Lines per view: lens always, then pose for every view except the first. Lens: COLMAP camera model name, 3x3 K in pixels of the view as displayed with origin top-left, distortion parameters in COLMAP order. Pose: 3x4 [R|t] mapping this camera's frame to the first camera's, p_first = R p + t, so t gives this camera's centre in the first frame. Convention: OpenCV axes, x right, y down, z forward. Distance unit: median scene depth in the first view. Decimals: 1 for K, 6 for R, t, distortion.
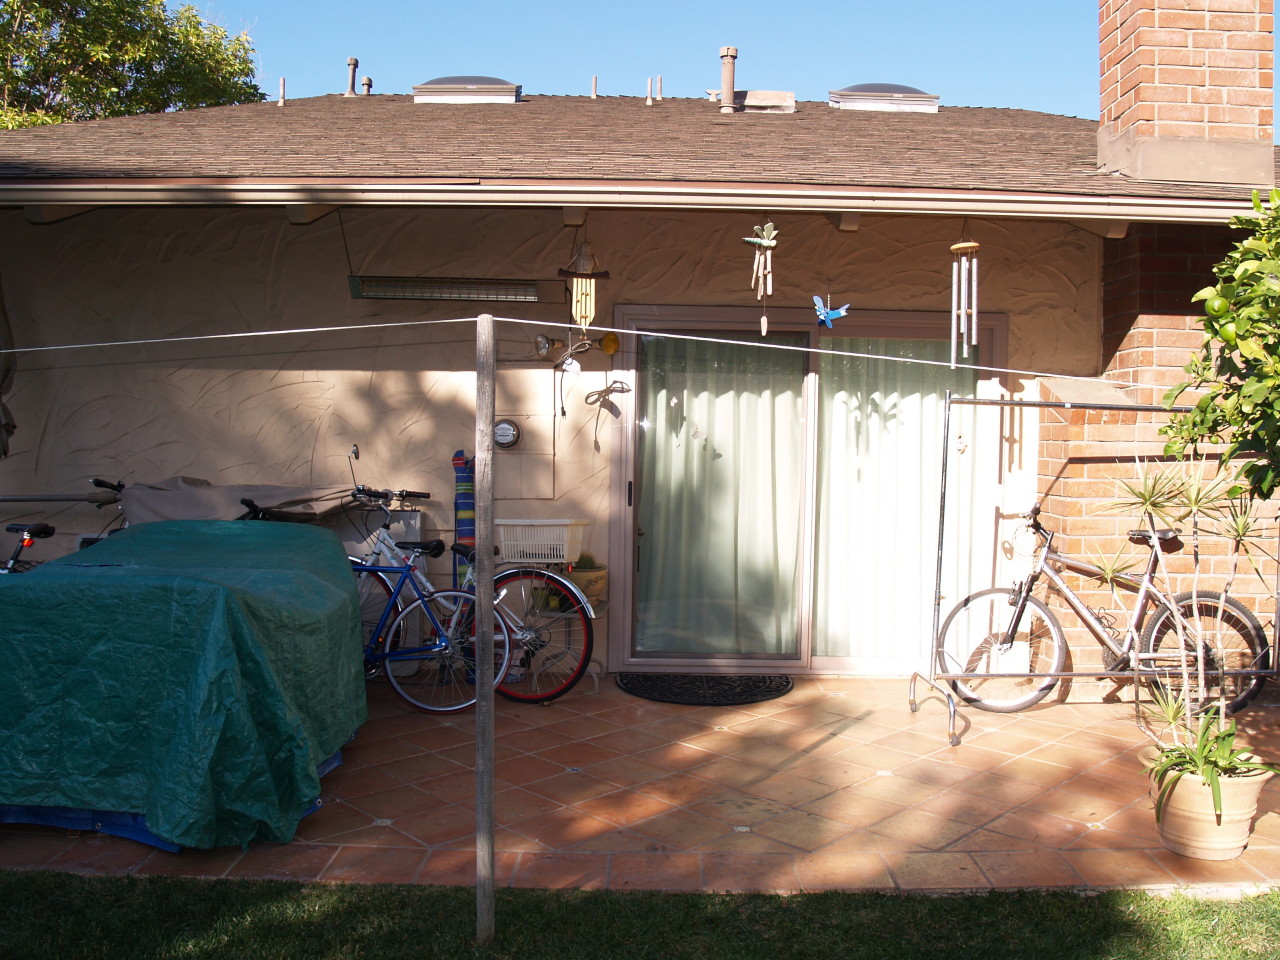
lens RADIAL K [[1046.5, 0, 646.5], [0, 1046.5, 471.8], [0, 0, 1]] dist [-0.097606, 0.050598]
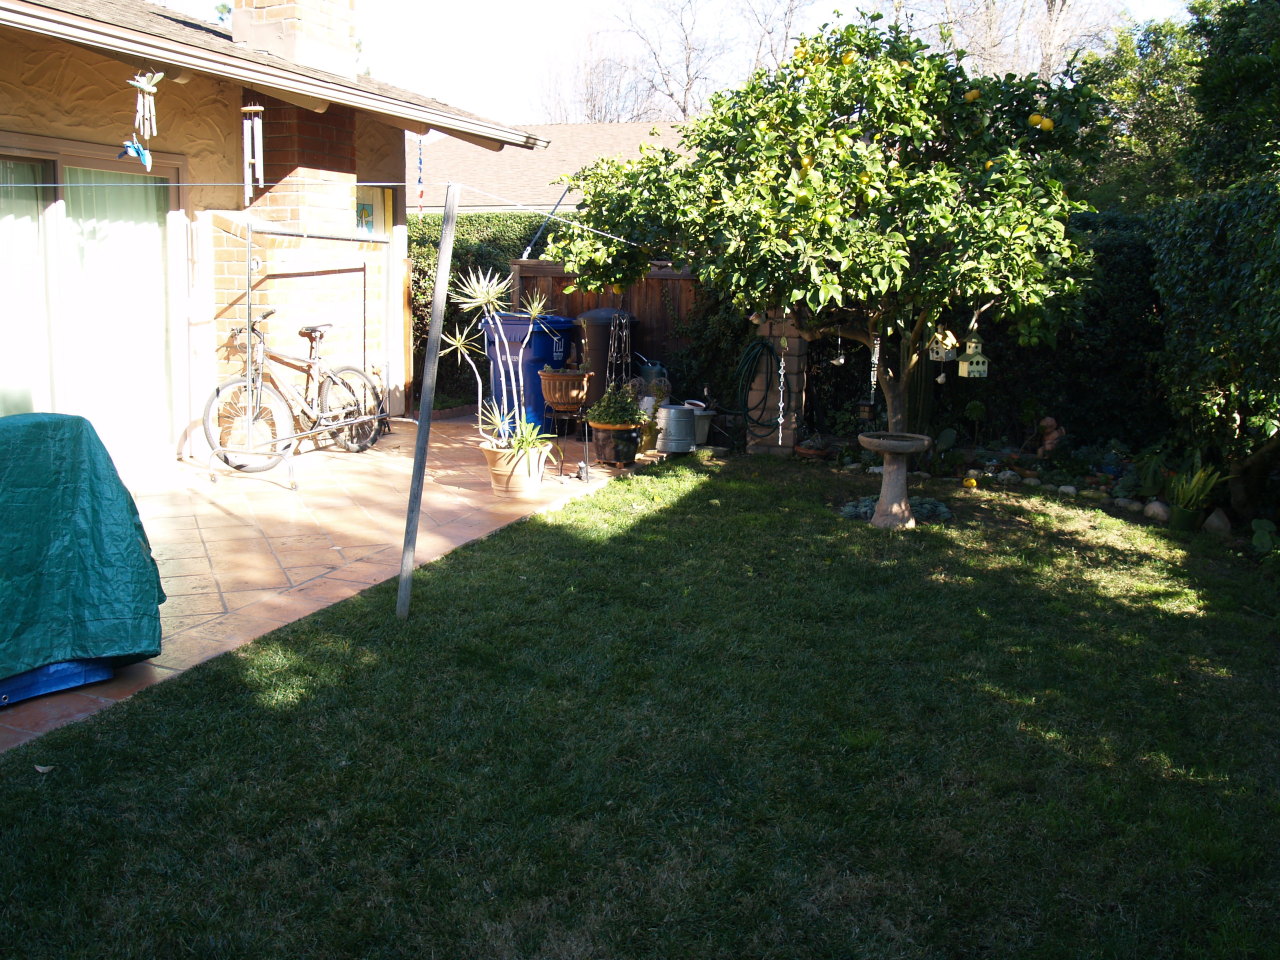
lens RADIAL K [[1046.5, 0, 646.5], [0, 1046.5, 471.8], [0, 0, 1]] dist [-0.097606, 0.050598]
pose [[0.358365, -0.188094, 0.914437, -0.634288], [0.027988, 0.981218, 0.190862, -0.003149], [-0.933162, -0.042805, 0.356898, 0.056327]]
